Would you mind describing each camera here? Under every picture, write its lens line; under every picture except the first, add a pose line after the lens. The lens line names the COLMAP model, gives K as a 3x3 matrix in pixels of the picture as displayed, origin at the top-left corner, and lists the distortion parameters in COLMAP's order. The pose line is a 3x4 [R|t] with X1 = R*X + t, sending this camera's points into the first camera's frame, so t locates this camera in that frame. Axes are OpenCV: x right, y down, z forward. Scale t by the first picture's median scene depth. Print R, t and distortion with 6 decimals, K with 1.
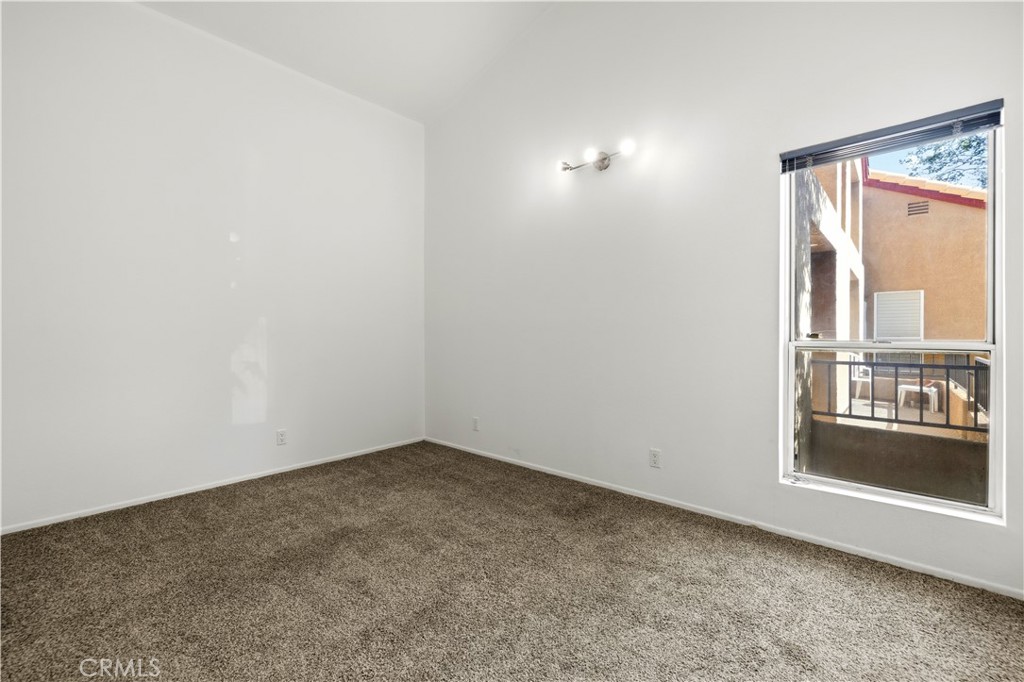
lens RADIAL K [[436.6, 0, 510.9], [0, 436.6, 341.4], [0, 0, 1]] dist [0.003667, -0.000171]
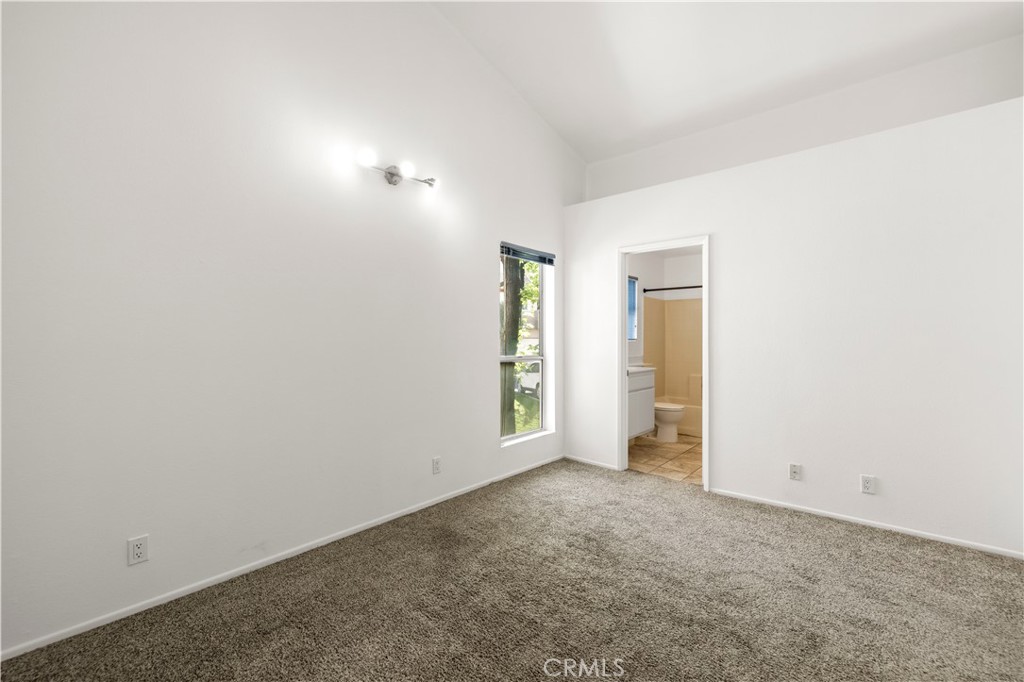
lens RADIAL K [[436.6, 0, 510.7], [0, 436.6, 339.1], [0, 0, 1]] dist [0.003667, -0.000171]
pose [[-0.029368, -0.000107, 0.999569, -1.000963], [0.004337, 0.999991, 0.000235, -0.073215], [-0.999559, 0.004342, -0.029367, 1.038233]]
